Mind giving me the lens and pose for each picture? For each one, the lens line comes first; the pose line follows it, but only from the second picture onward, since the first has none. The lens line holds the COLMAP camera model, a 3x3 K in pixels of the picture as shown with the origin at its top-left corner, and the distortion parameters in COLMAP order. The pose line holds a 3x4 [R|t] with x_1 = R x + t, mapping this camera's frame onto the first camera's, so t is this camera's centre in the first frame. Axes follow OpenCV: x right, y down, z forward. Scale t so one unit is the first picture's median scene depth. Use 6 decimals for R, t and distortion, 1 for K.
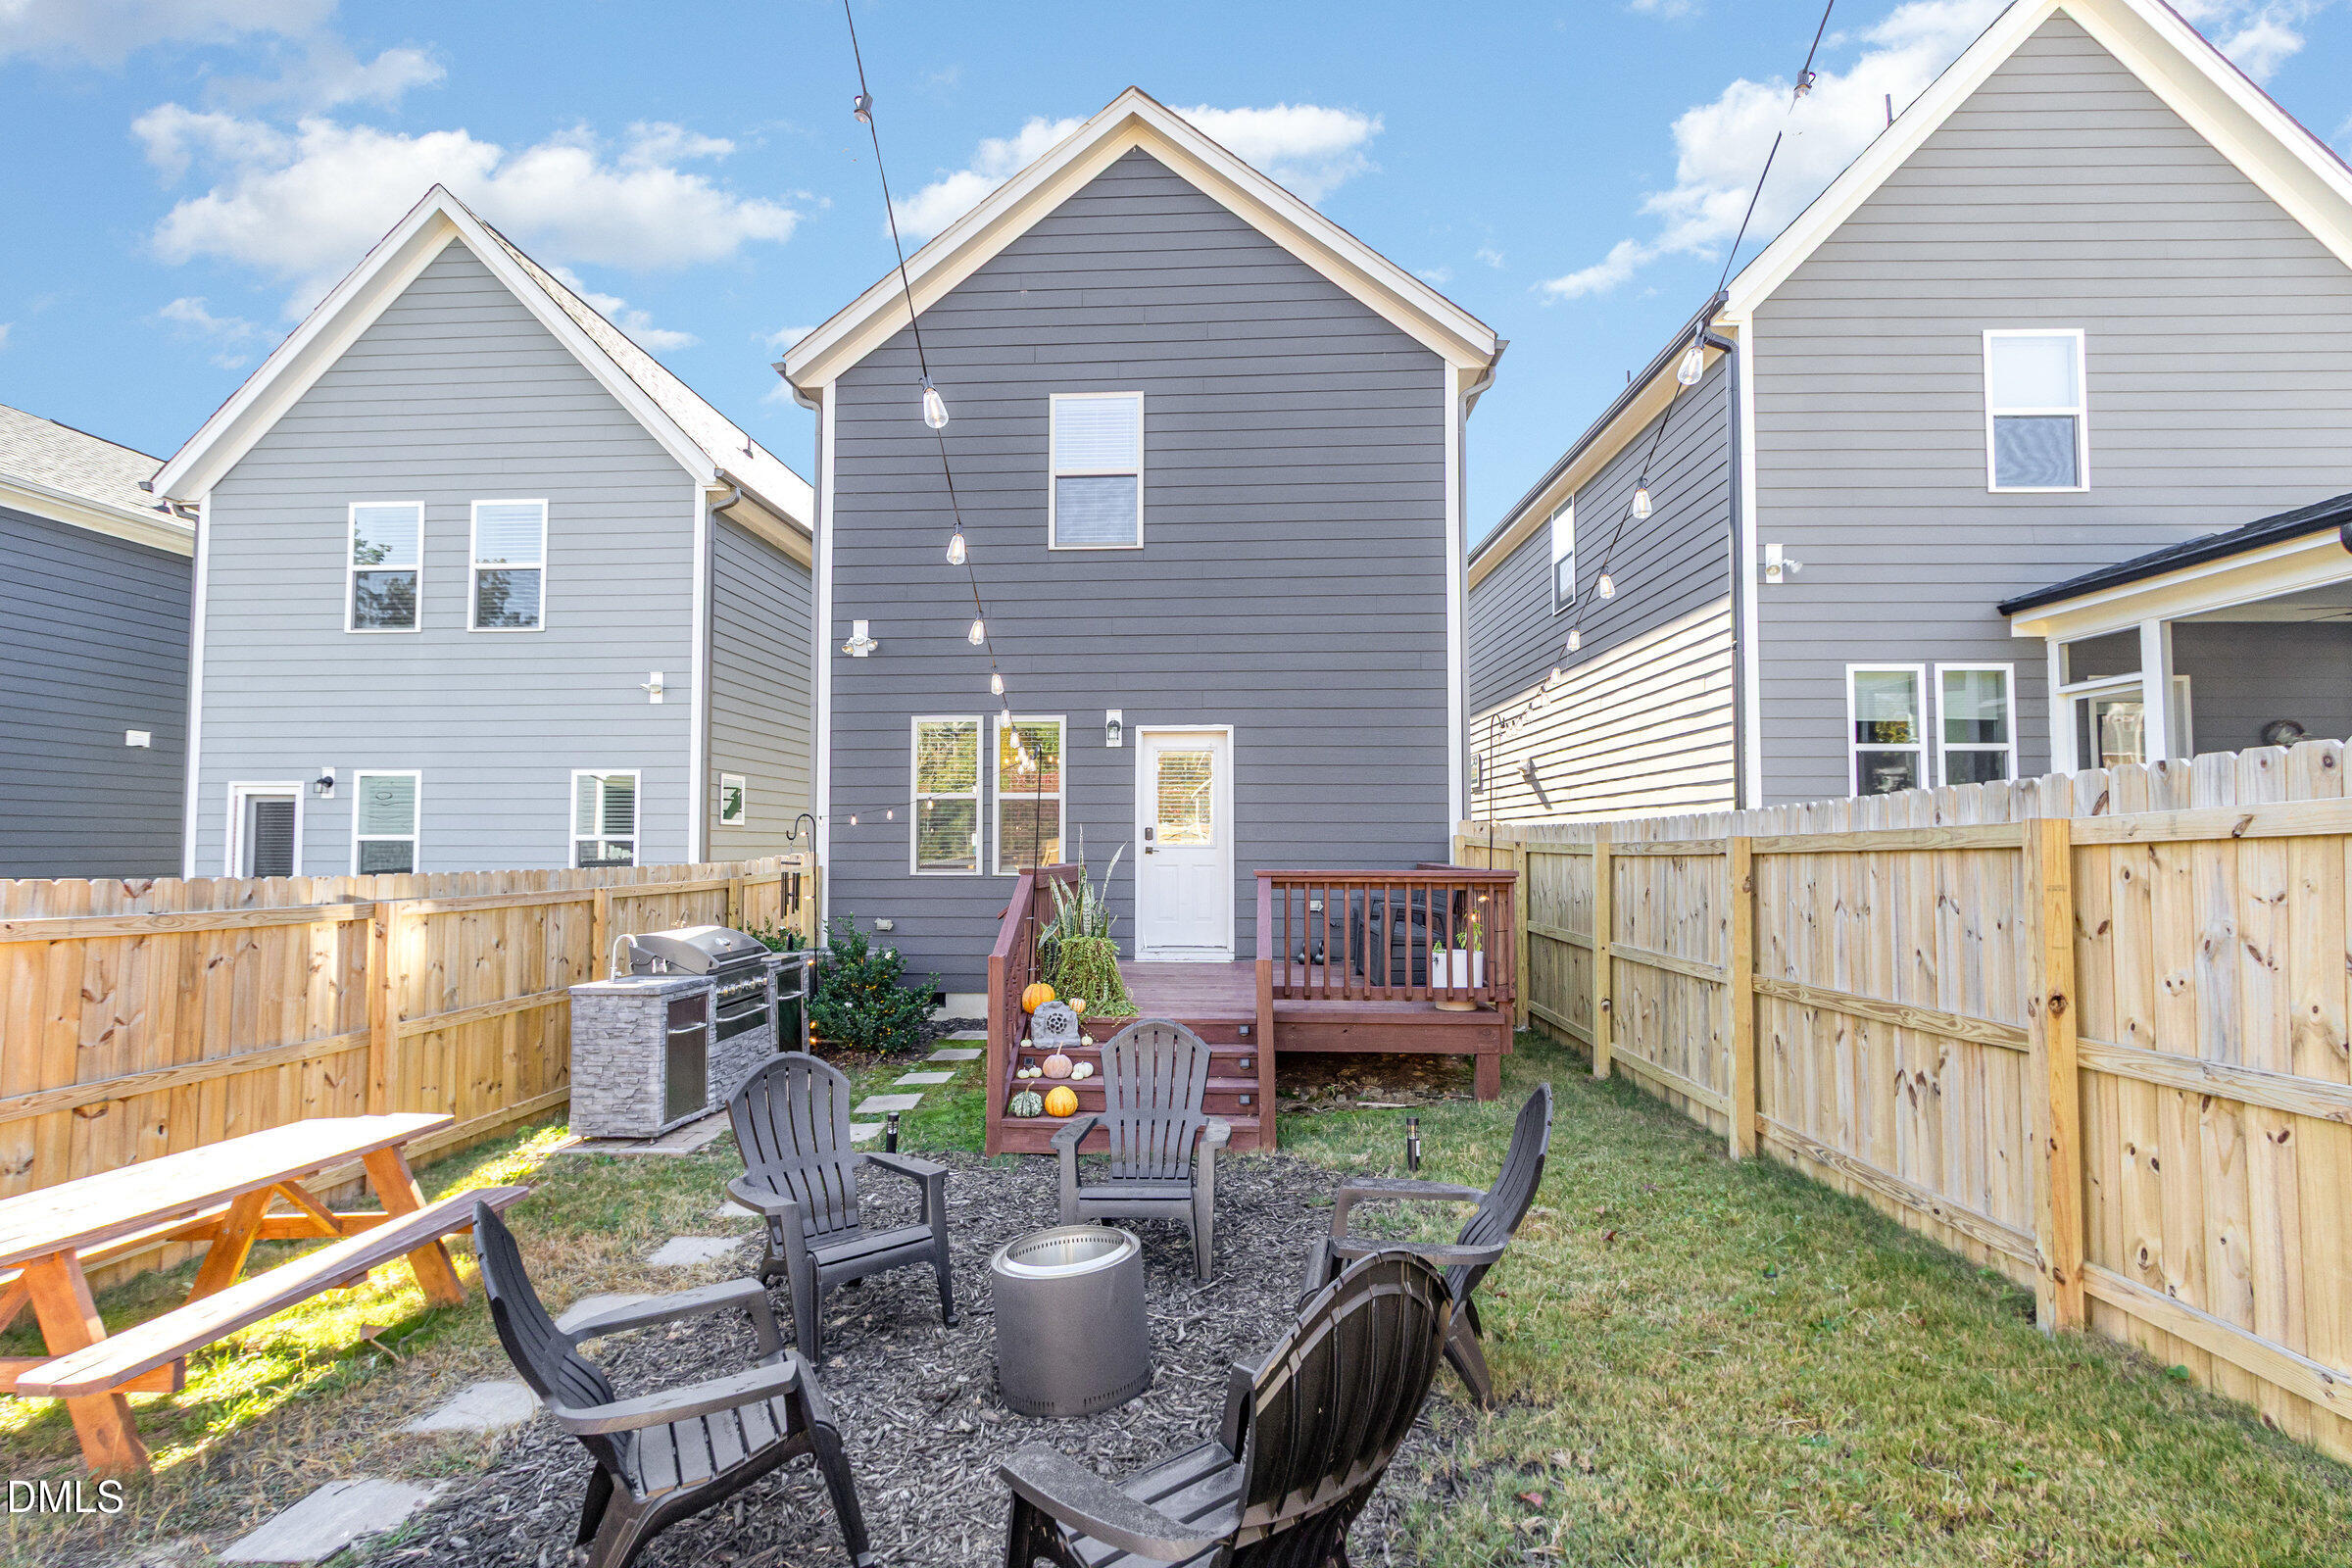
lens RADIAL K [[1087.3, 0, 1172.7], [0, 1087.3, 794.7], [0, 0, 1]] dist [0.005197, -0.003358]
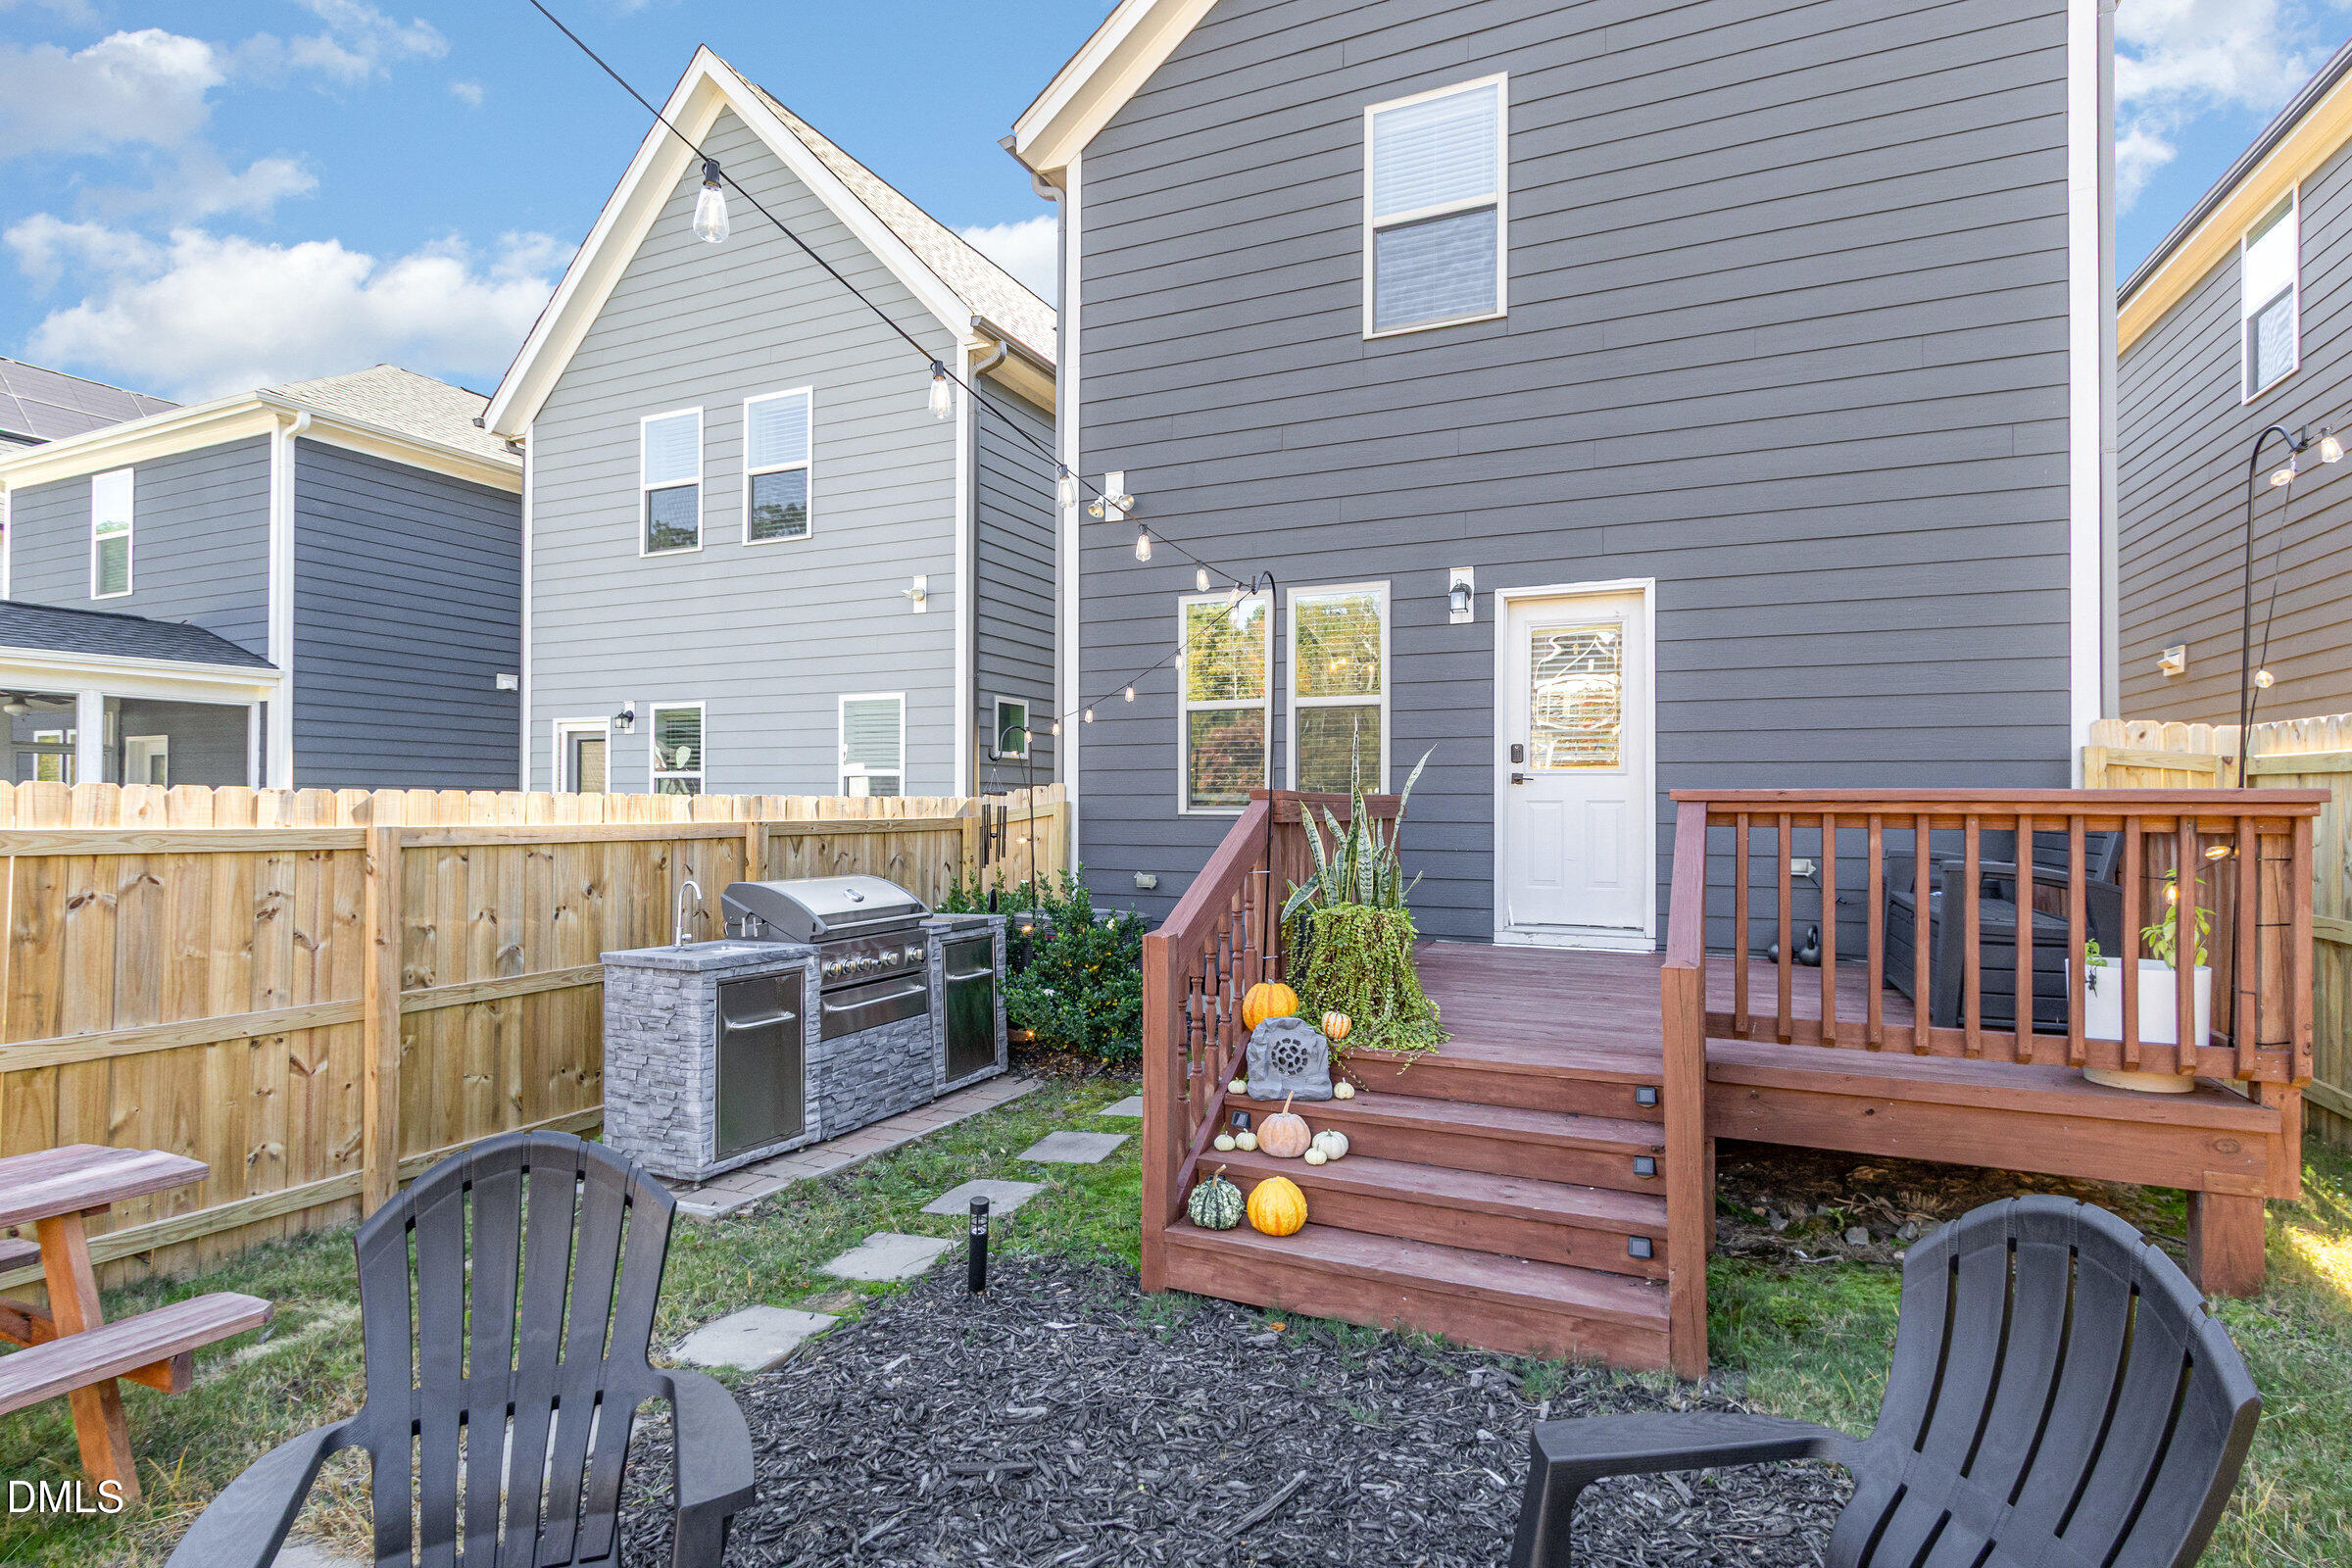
lens RADIAL K [[1146.3, 0, 1185.8], [0, 1146.3, 796.3], [0, 0, 1]] dist [0.001216, -0.000848]
pose [[0.935645, -0.000423, -0.352942, 0.044674], [0.013654, 0.999294, 0.034999, 0.043602], [0.352678, -0.037566, 0.934990, 0.351523]]
